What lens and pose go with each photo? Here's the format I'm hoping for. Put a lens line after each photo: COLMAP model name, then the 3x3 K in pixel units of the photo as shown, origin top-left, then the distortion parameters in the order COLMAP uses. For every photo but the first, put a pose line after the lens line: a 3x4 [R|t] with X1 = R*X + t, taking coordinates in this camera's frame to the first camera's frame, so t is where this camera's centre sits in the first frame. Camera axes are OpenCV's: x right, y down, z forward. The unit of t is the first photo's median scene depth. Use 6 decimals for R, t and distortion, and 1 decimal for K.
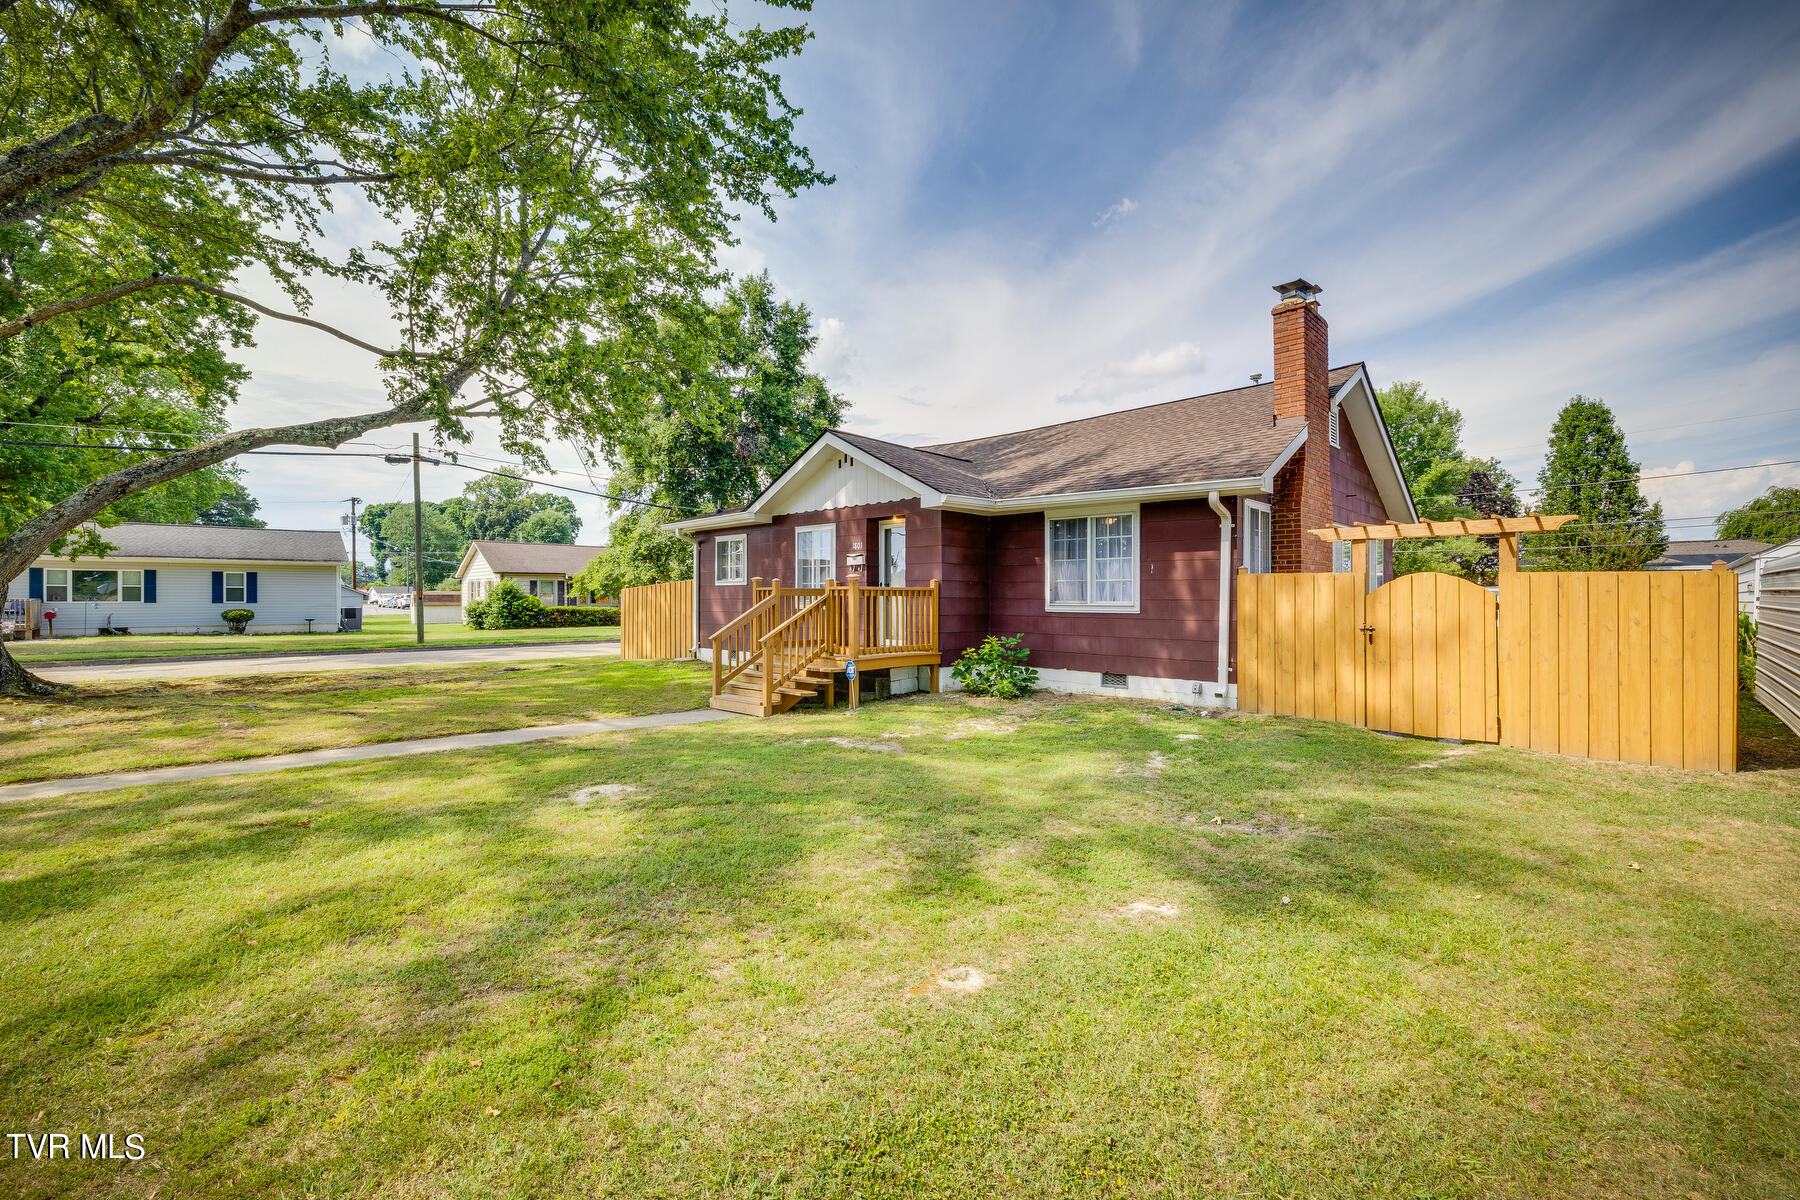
lens RADIAL K [[765.6, 0, 905.7], [0, 765.6, 602.8], [0, 0, 1]] dist [0.000147, 0.000188]
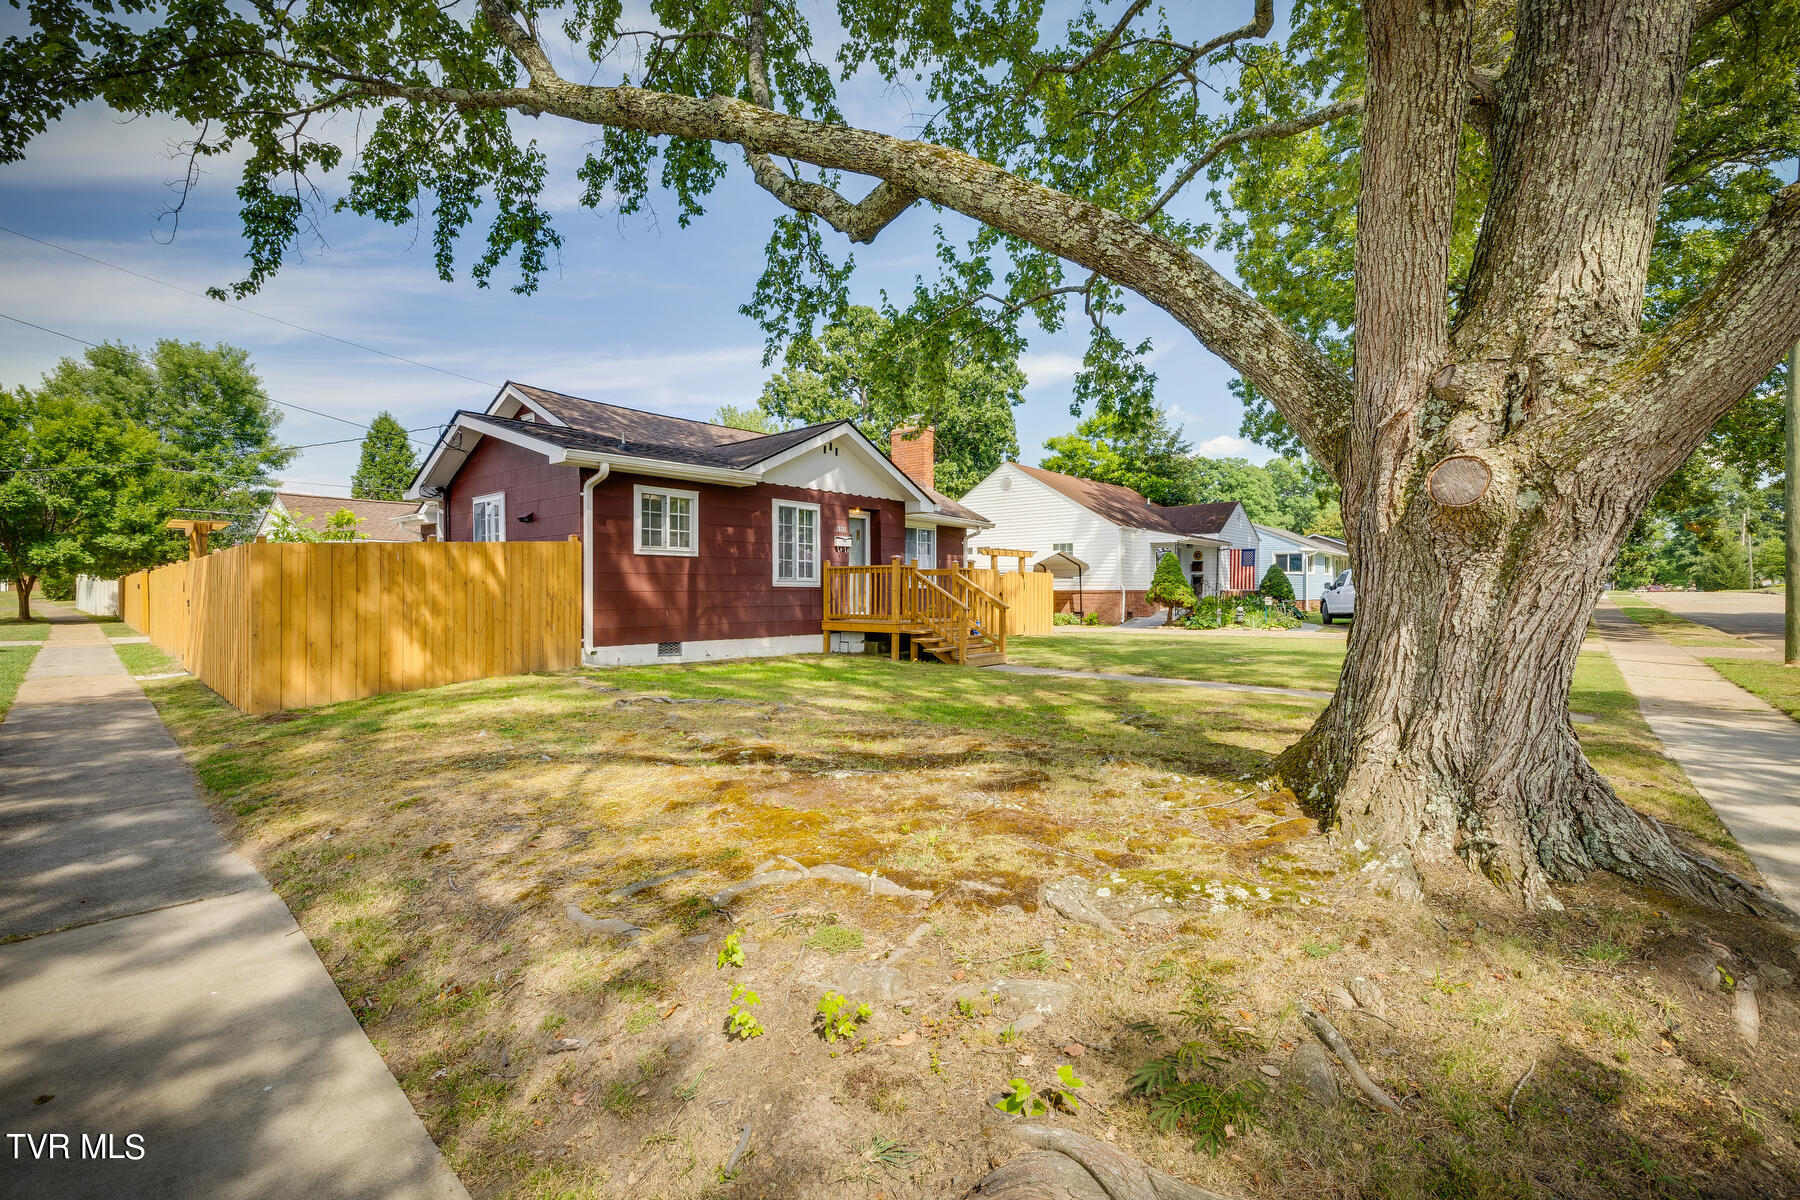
lens RADIAL K [[819.2, 0, 903.9], [0, 819.2, 586.0], [0, 0, 1]] dist [0.001281, 0.000209]
pose [[-0.070168, -0.002781, 0.997531, -1.223403], [-0.008959, 0.999958, 0.002157, 0.004693], [-0.997495, -0.008786, -0.070189, 0.963088]]
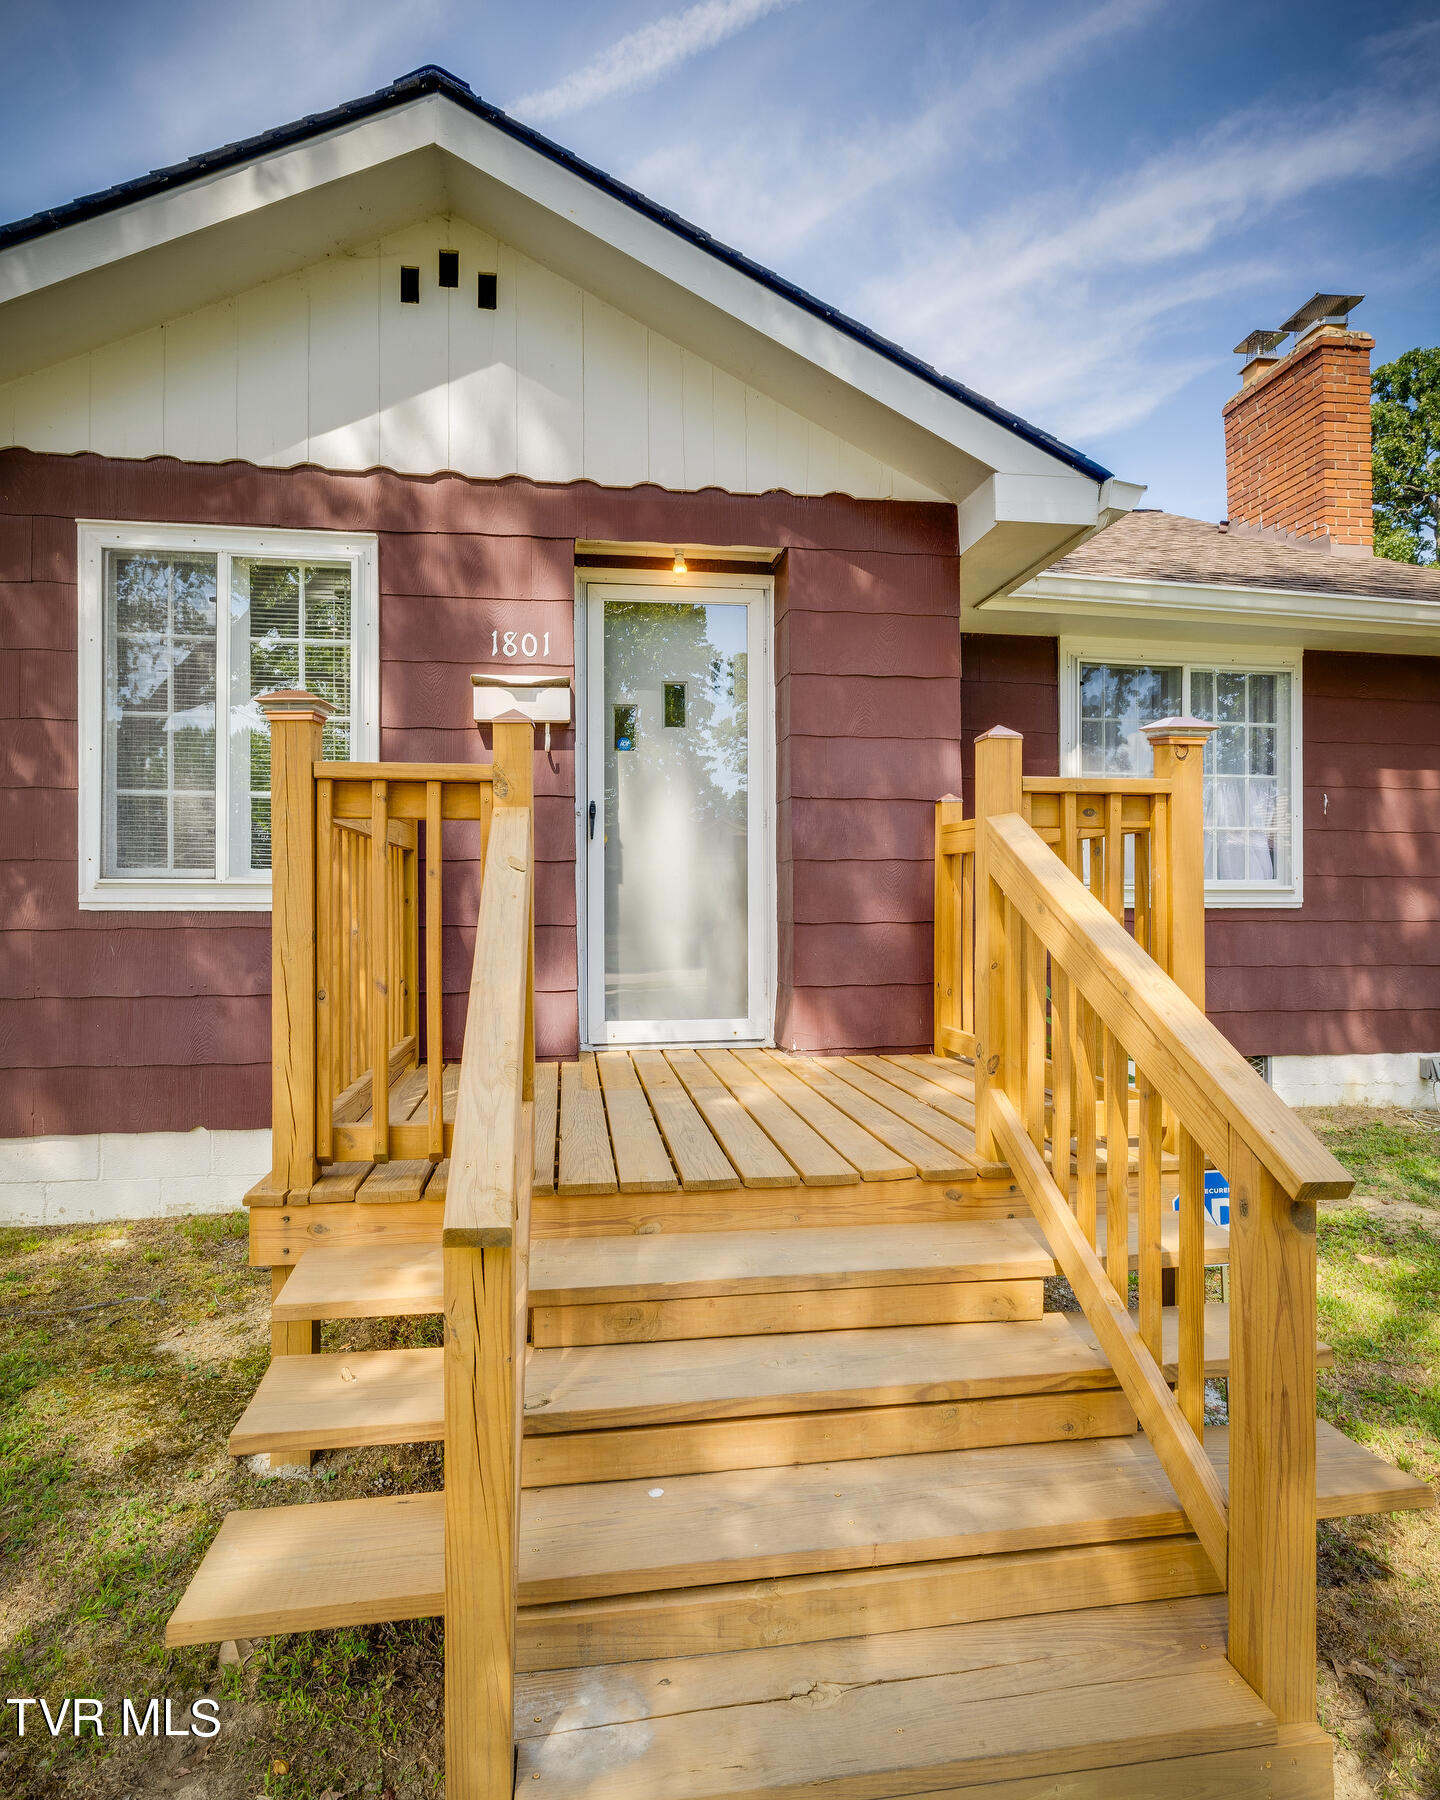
lens RADIAL K [[1032.7, 0, 720.0], [0, 1032.7, 900.0], [0, 0, 1]] dist [-0.002234, -0.000597]
pose [[0.607110, -0.002975, 0.794612, -0.277725], [0.003949, 0.999992, 0.000727, 0.006518], [-0.794608, 0.002697, 0.607117, 0.729934]]
